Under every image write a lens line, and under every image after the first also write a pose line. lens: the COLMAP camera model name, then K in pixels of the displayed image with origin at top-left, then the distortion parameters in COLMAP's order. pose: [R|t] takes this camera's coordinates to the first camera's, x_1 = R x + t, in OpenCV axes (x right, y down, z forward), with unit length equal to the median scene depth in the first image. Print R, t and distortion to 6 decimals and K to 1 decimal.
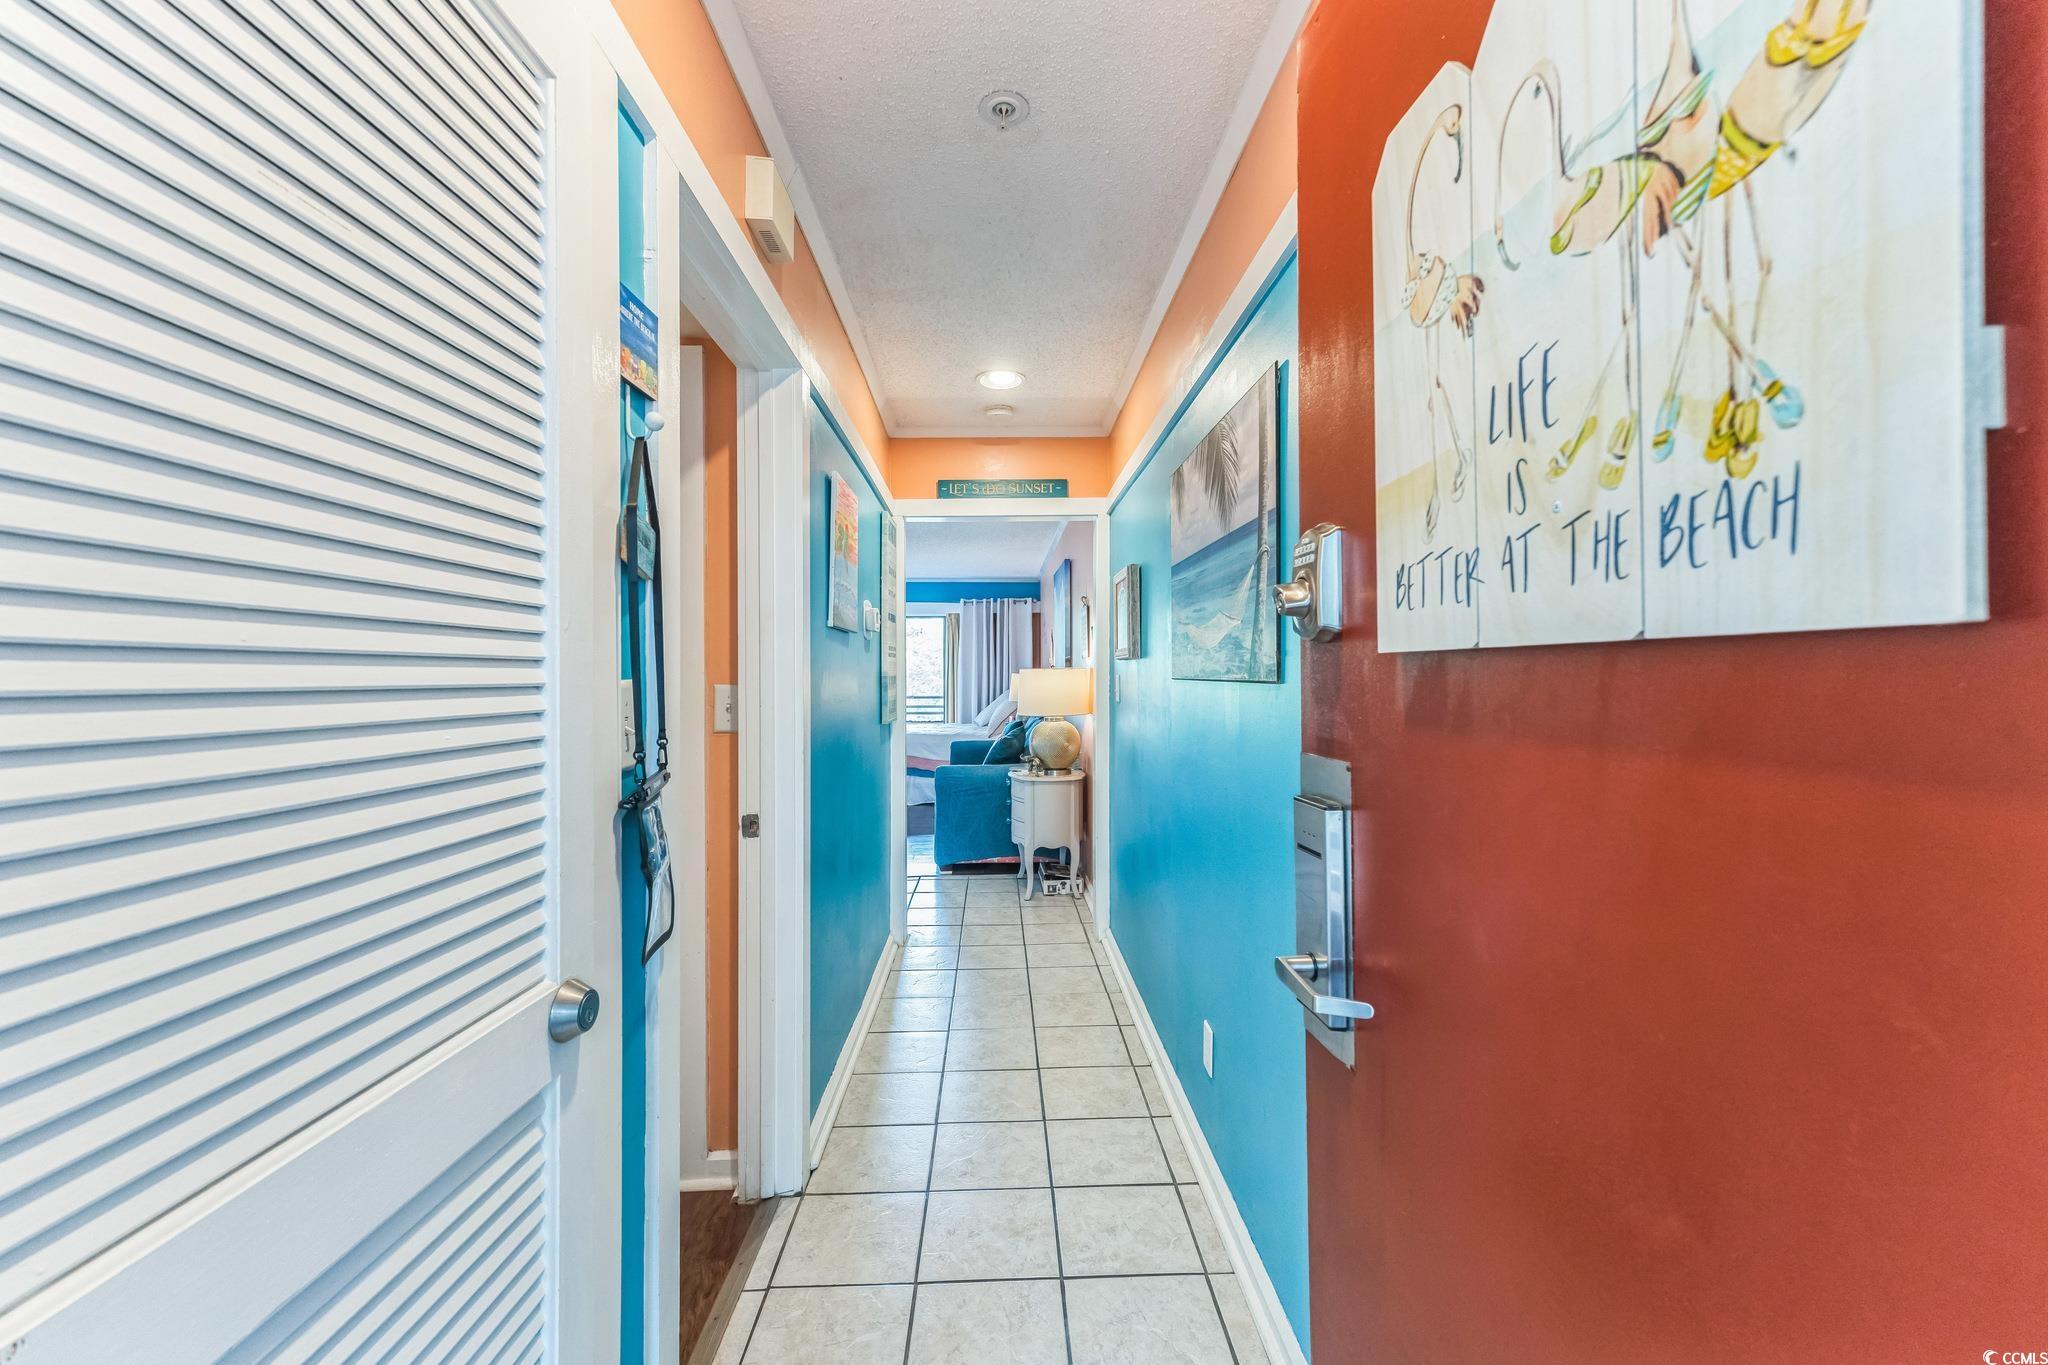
lens RADIAL K [[821.7, 0, 1025.7], [0, 821.7, 674.9], [0, 0, 1]] dist [0.014639, -0.000279]
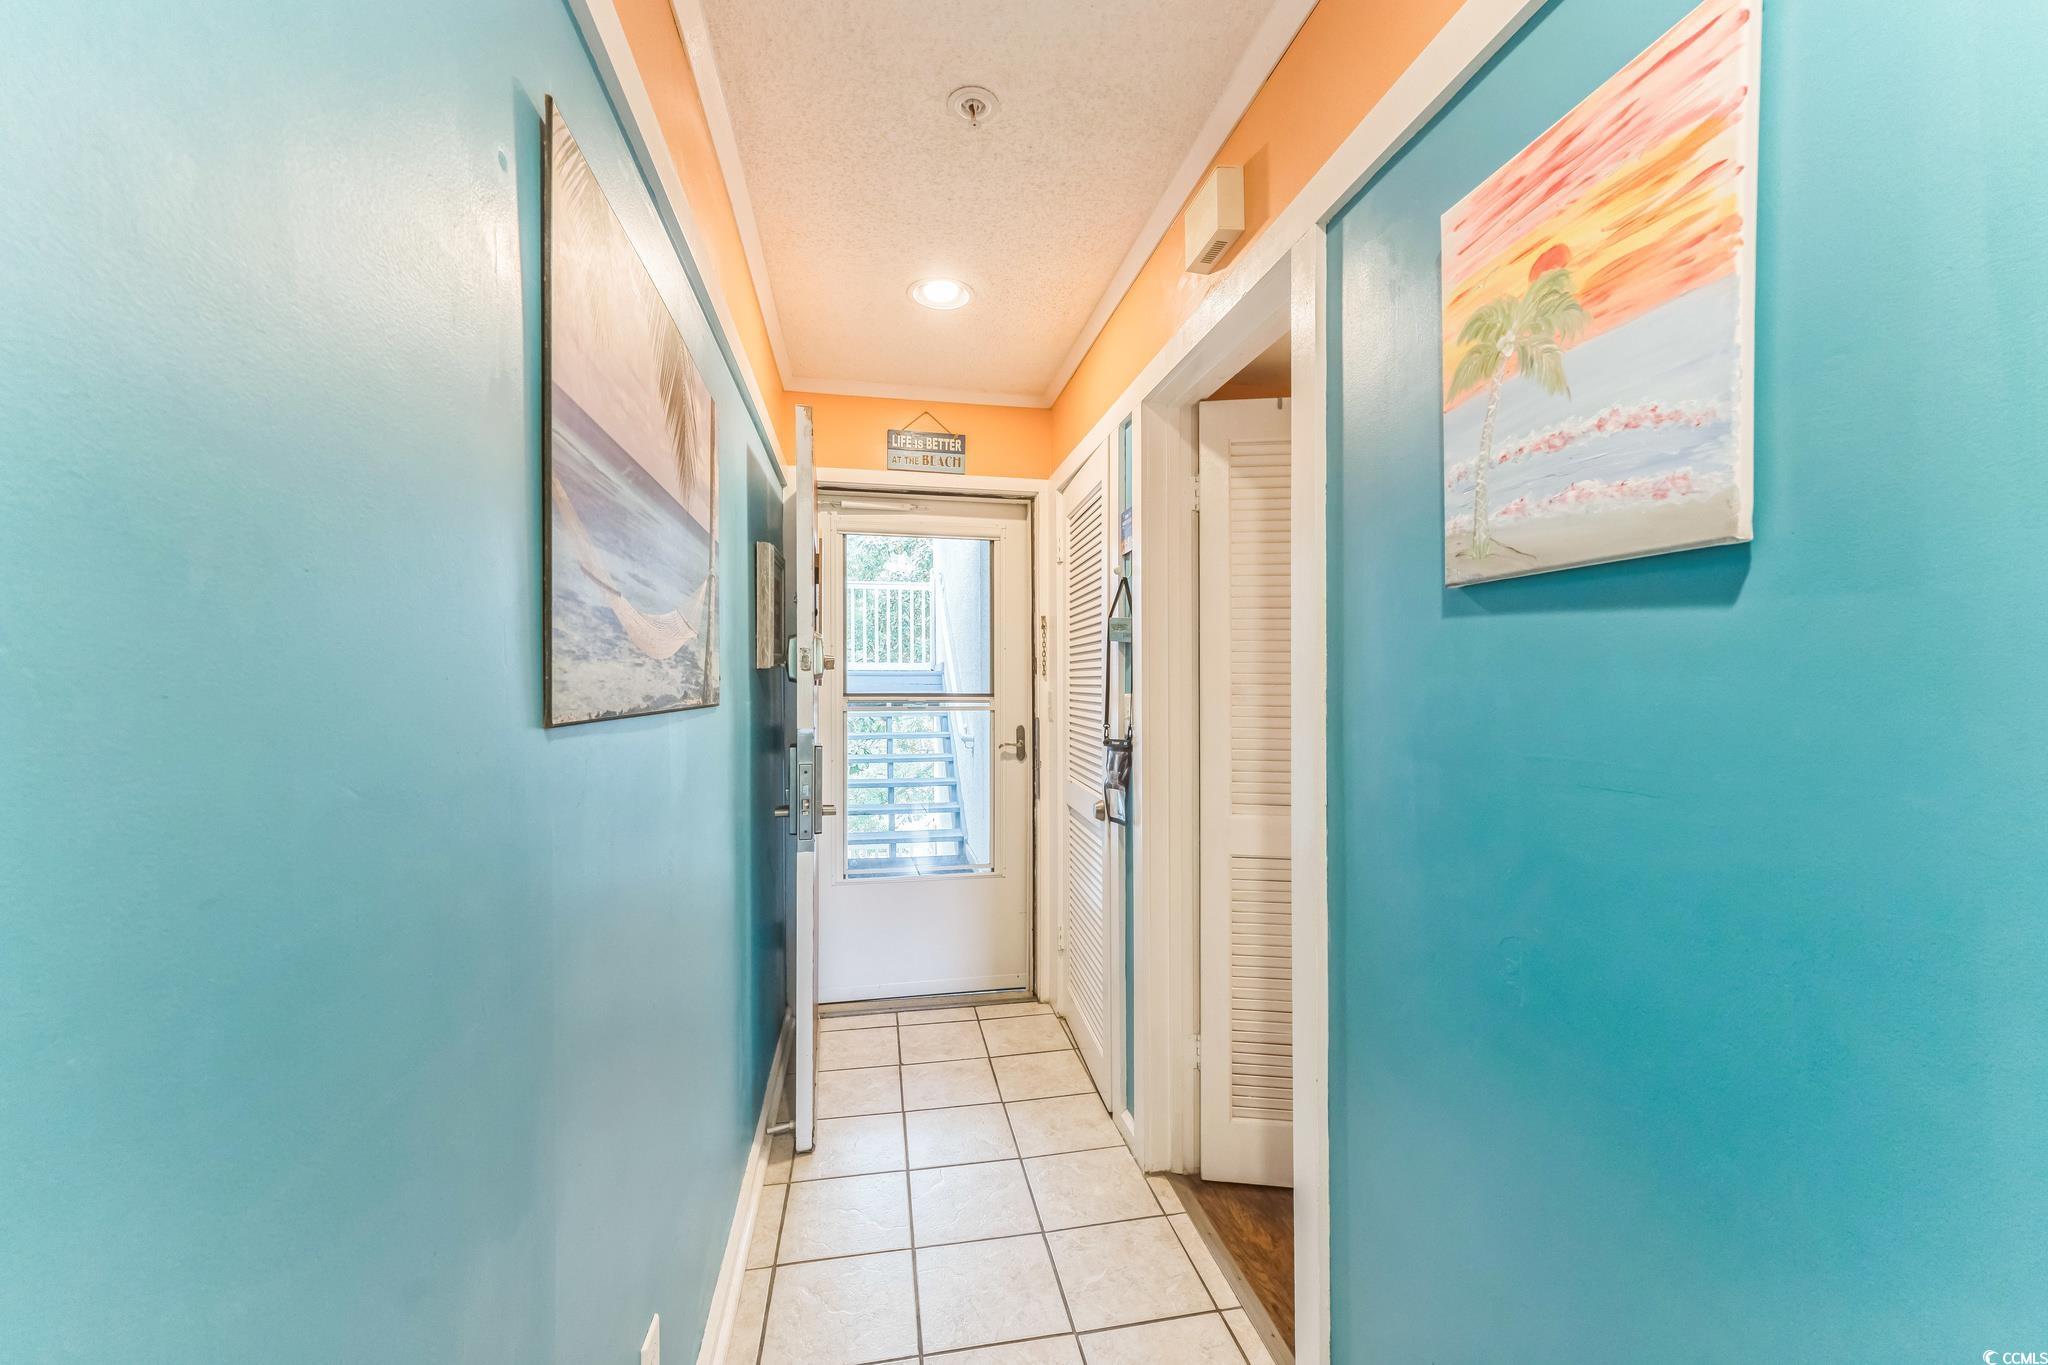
lens RADIAL K [[821.7, 0, 1026.7], [0, 821.7, 683.2], [0, 0, 1]] dist [0.014639, -0.000279]
pose [[-0.988223, 0.006998, -0.152862, 0.063324], [0.007128, 0.999975, -0.000299, -0.014573], [0.152856, -0.001385, -0.988247, 1.933287]]
